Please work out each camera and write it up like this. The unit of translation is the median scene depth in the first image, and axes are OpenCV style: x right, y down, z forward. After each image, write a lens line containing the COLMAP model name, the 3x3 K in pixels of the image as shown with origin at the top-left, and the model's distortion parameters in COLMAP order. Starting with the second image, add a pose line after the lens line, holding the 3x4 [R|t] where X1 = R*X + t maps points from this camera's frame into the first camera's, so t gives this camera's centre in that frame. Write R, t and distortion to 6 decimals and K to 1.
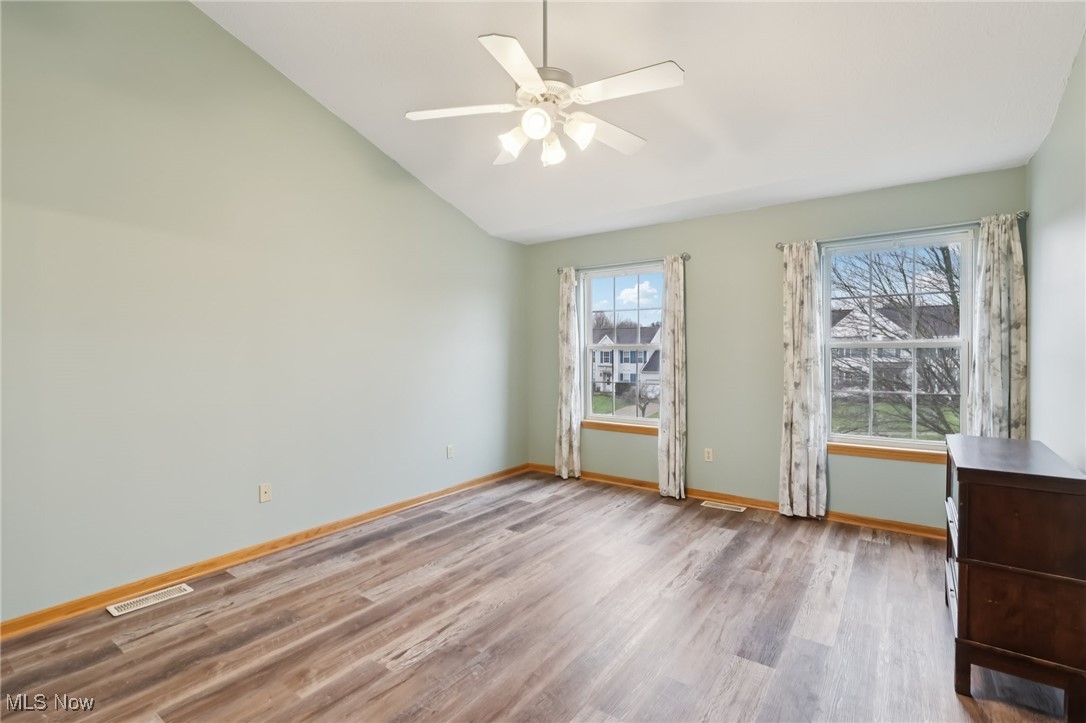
lens RADIAL K [[503.7, 0, 543.0], [0, 503.7, 361.5], [0, 0, 1]] dist [-0.003515, 0.000687]
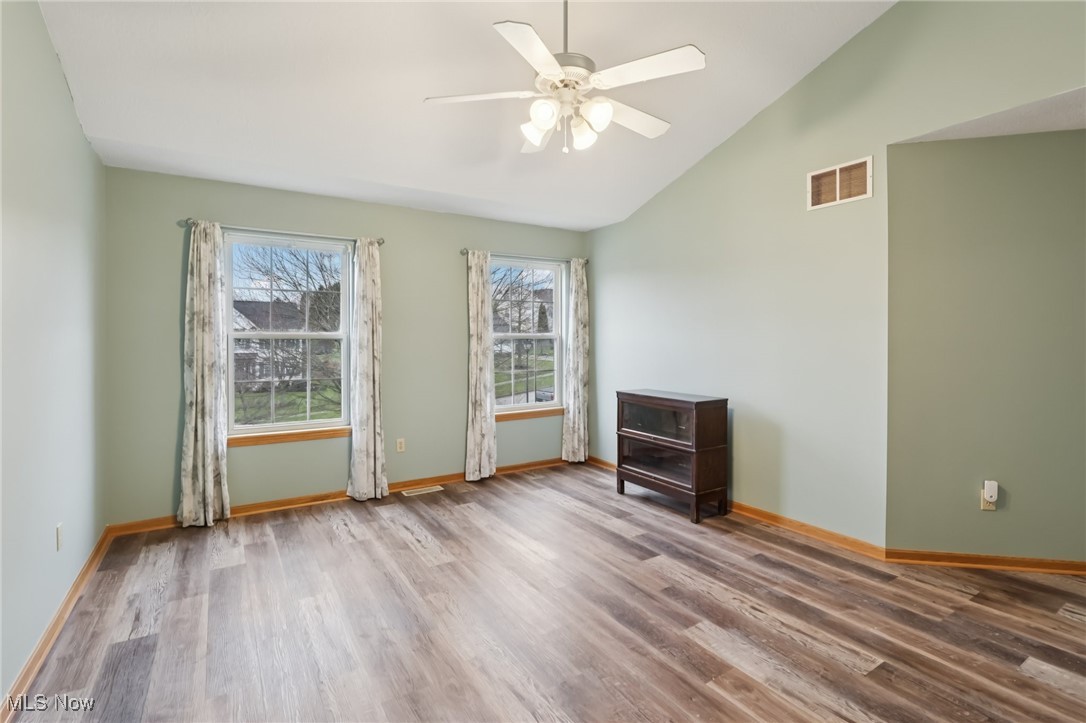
lens RADIAL K [[507.6, 0, 543.7], [0, 507.6, 347.0], [0, 0, 1]] dist [-0.001279, 0.000659]
pose [[0.372645, -0.010612, 0.927913, -0.746582], [0.019893, 0.999796, 0.003445, -0.010573], [-0.927761, 0.017175, 0.372780, 0.537442]]
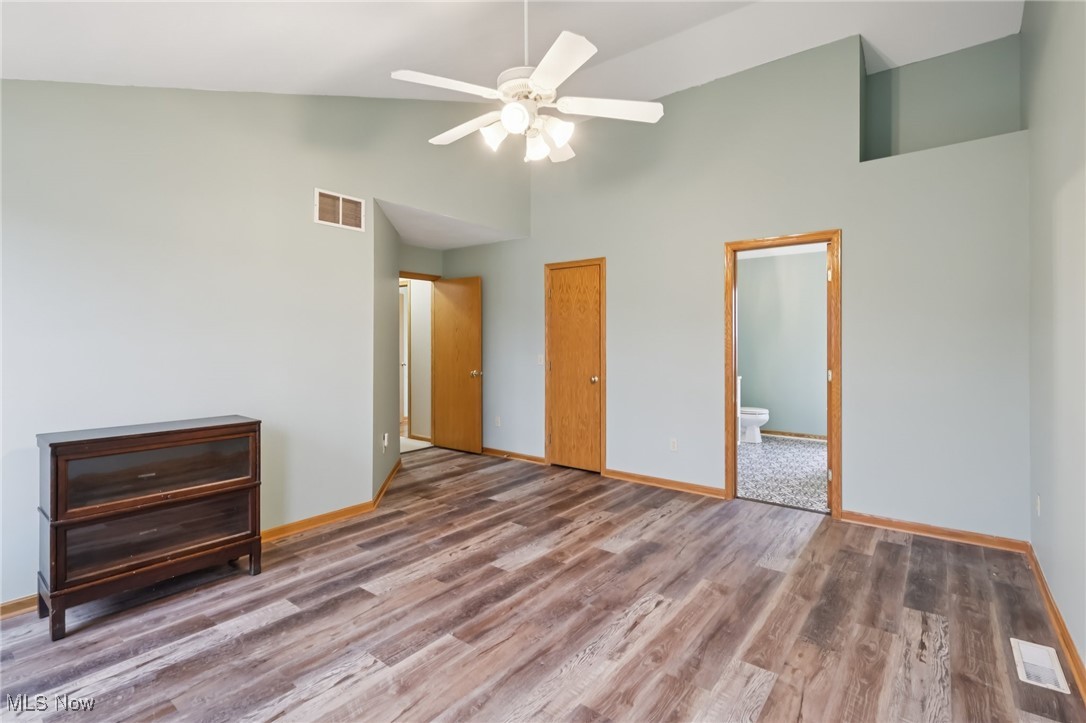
lens RADIAL K [[504.8, 0, 541.1], [0, 504.8, 351.3], [0, 0, 1]] dist [-0.002620, 0.000417]
pose [[-0.998704, 0.005128, 0.050643, -0.056173], [0.007012, 0.999287, 0.037088, -0.033920], [-0.050416, 0.037395, -0.998028, 1.612578]]
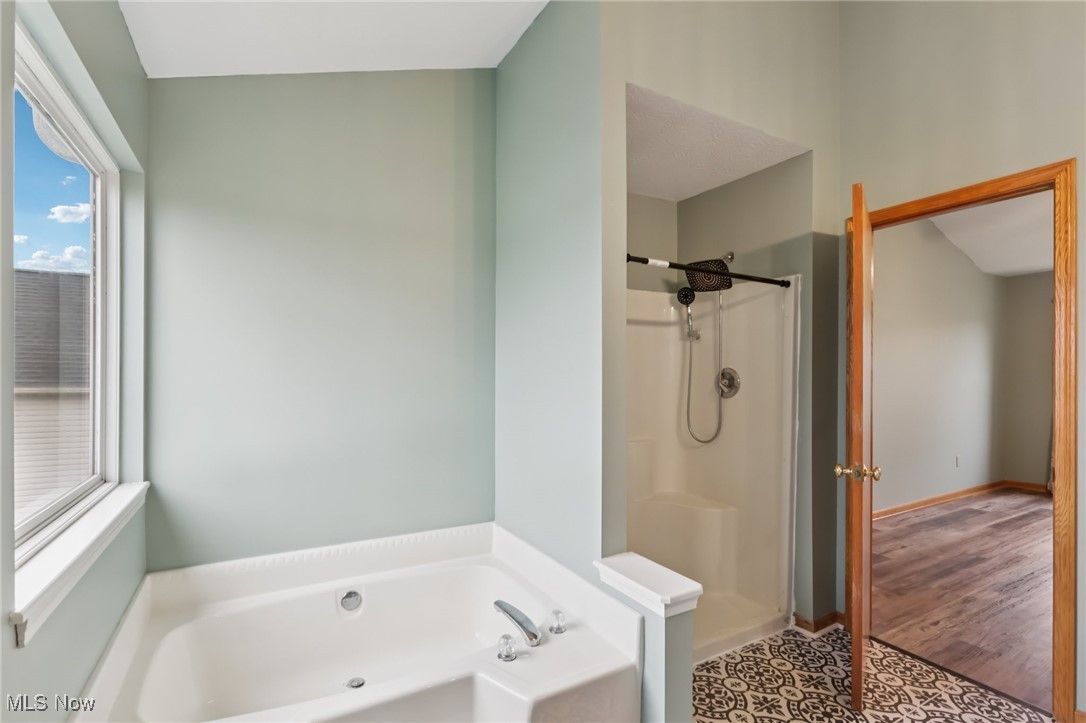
lens RADIAL K [[509.5, 0, 542.8], [0, 509.5, 376.4], [0, 0, 1]] dist [-0.001686, -0.000207]
pose [[0.907025, 0.008516, -0.420991, -0.877914], [-0.015132, 0.999809, -0.012379, 0.016951], [0.420805, 0.017599, 0.906980, -0.752489]]
